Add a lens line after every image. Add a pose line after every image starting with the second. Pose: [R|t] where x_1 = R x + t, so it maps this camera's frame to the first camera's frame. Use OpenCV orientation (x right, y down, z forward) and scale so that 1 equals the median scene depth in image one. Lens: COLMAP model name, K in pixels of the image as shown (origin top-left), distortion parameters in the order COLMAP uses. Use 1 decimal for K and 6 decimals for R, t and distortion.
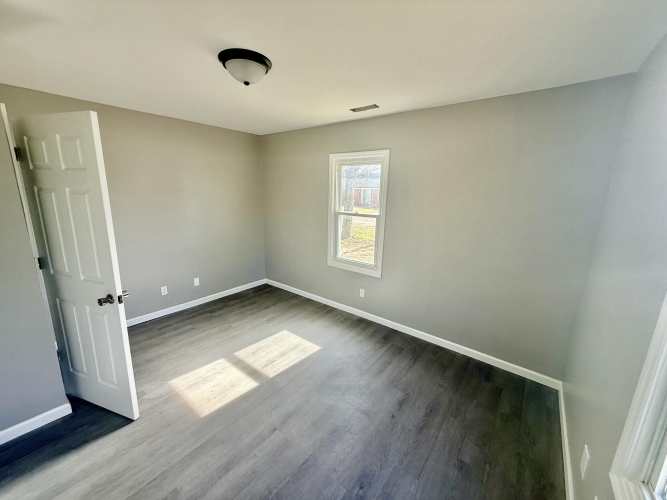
lens RADIAL K [[264.4, 0, 331.7], [0, 264.4, 249.2], [0, 0, 1]] dist [-0.001339, -0.000097]
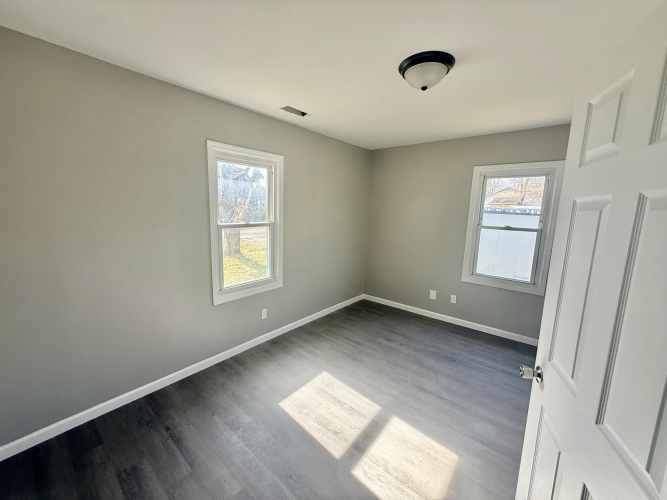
lens RADIAL K [[264.4, 0, 331.7], [0, 264.4, 249.2], [0, 0, 1]] dist [-0.001339, -0.000097]
pose [[0.033467, -0.189063, 0.981395, -0.799122], [0.192850, 0.964713, 0.179273, -0.176273], [-0.980657, 0.183262, 0.068747, 0.793392]]
